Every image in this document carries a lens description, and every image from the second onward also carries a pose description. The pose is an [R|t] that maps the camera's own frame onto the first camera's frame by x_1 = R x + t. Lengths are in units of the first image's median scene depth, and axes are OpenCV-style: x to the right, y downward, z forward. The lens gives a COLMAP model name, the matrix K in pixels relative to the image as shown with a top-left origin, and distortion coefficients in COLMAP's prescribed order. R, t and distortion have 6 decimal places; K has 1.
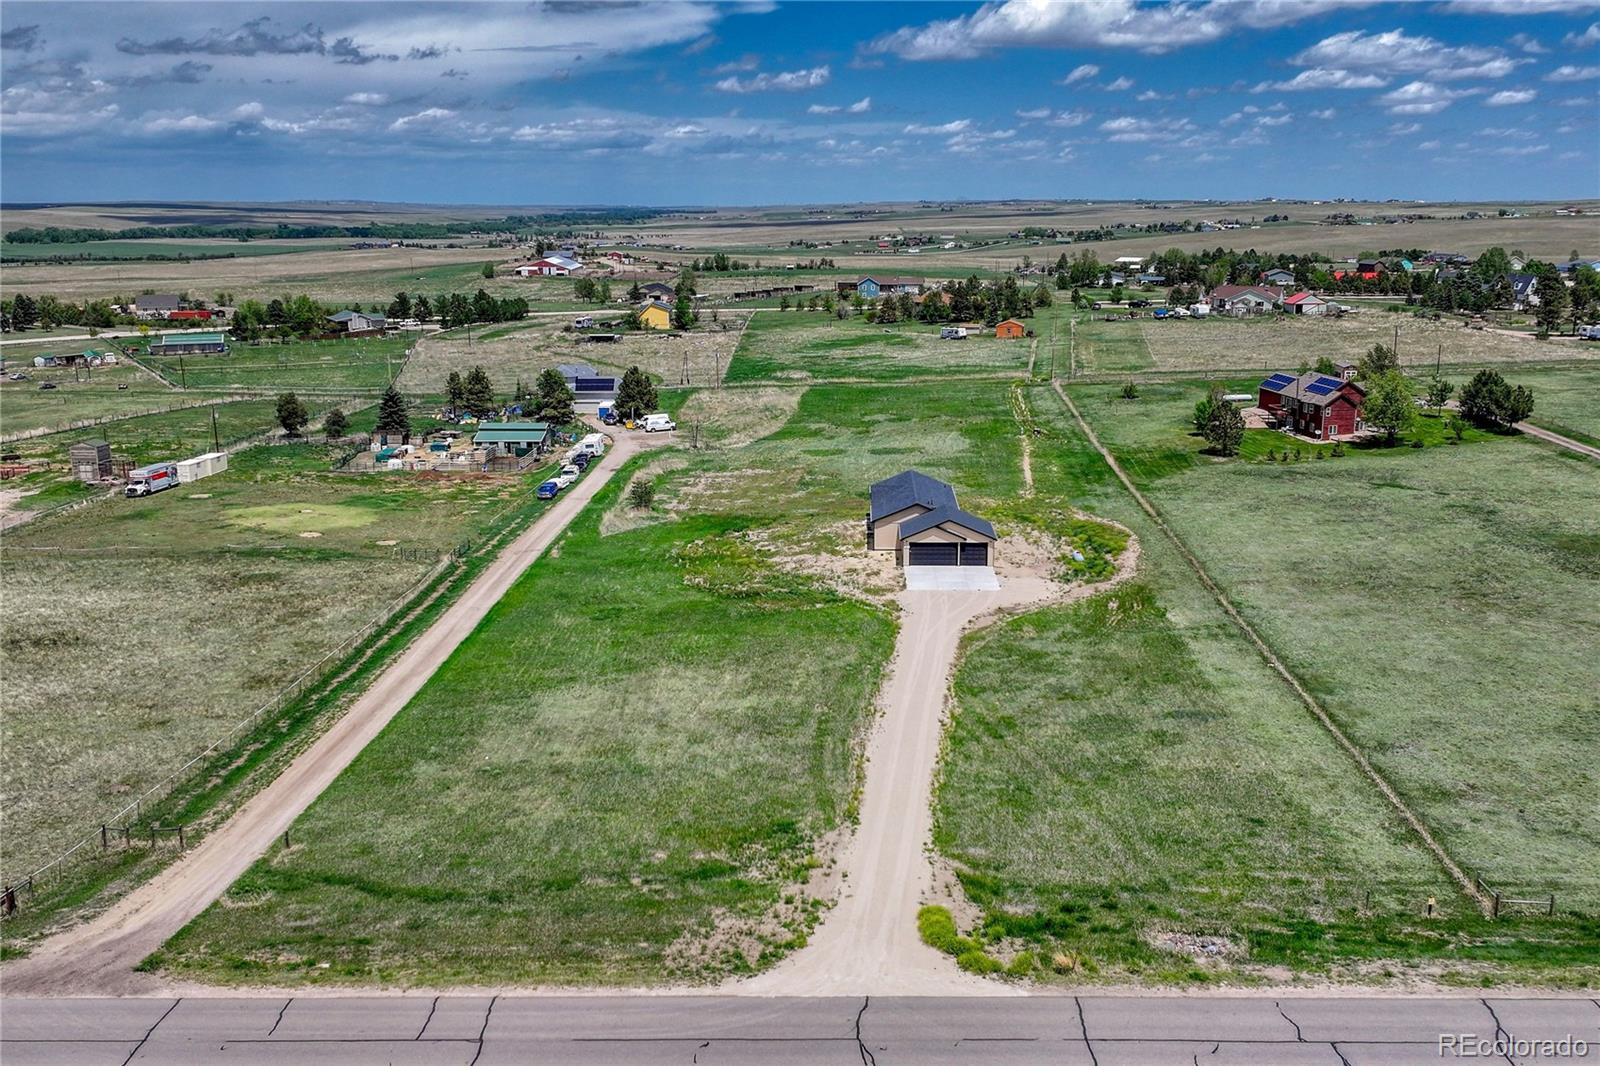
lens RADIAL K [[1638.0, 0, 916.8], [0, 1638.0, 534.5], [0, 0, 1]] dist [0.069507, -0.040303]
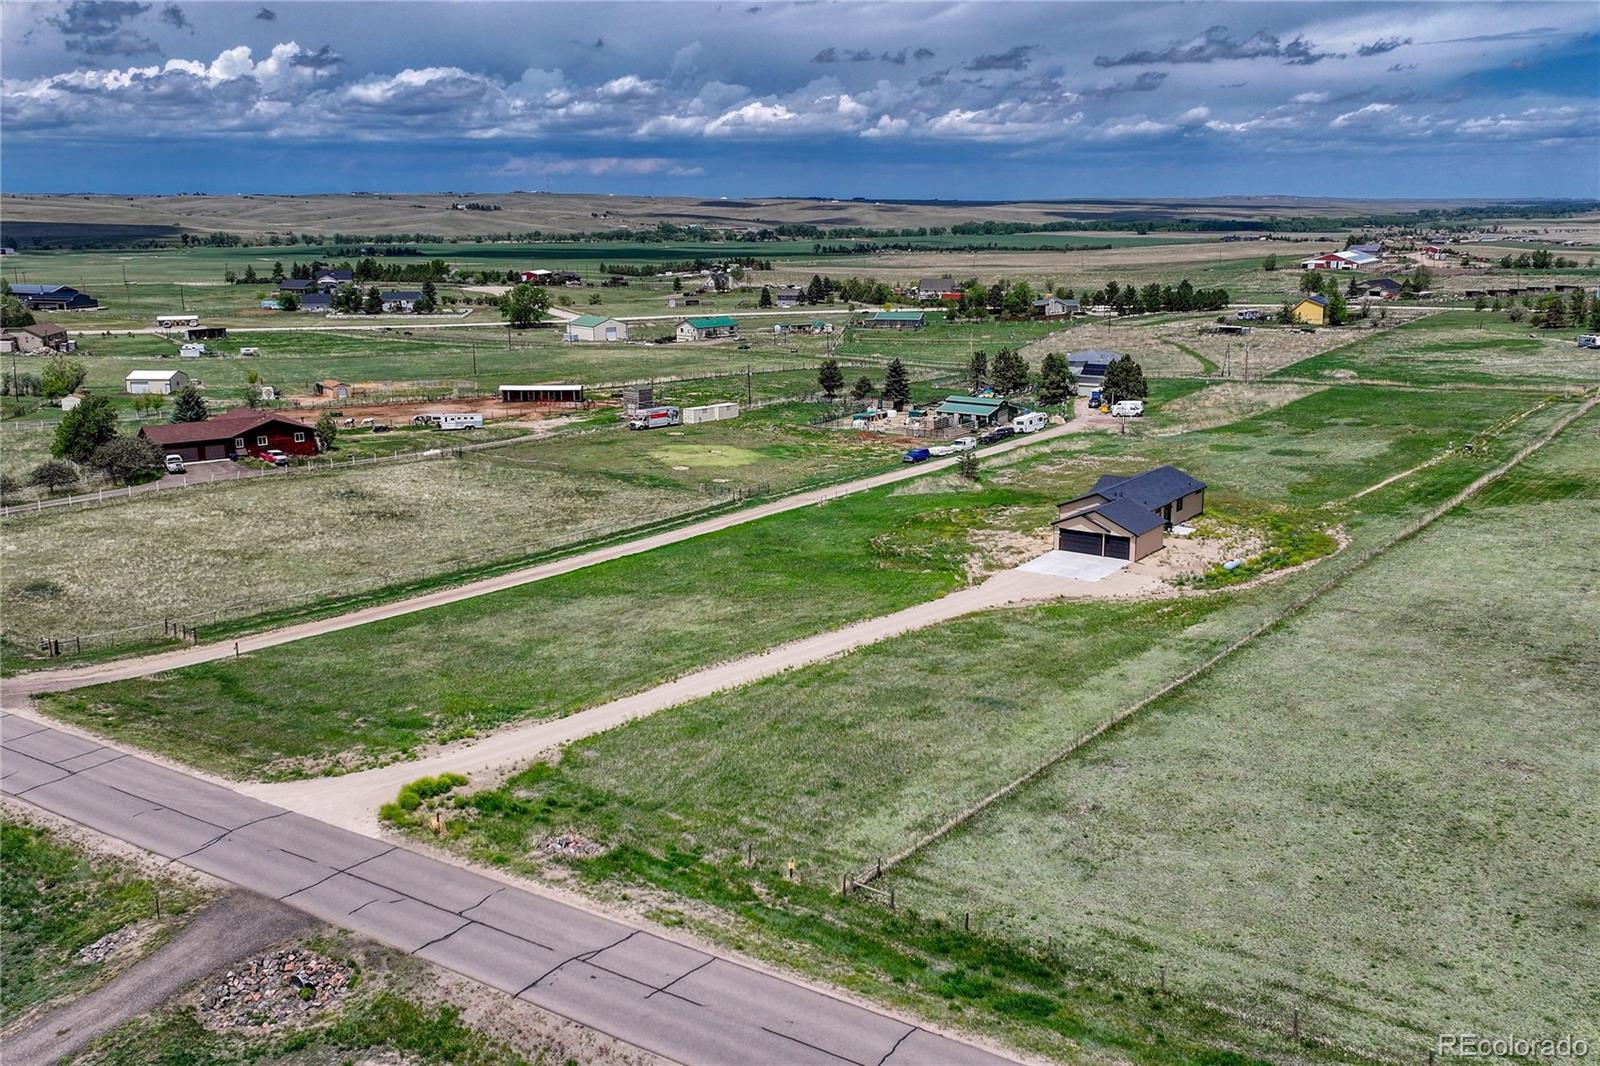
lens RADIAL K [[1638.0, 0, 916.8], [0, 1638.0, 534.5], [0, 0, 1]] dist [0.069507, -0.040303]
pose [[0.816883, 0.119524, -0.564284, 0.419778], [-0.117322, 0.992274, 0.040338, -0.018435], [0.564746, 0.033252, 0.824594, 0.073722]]
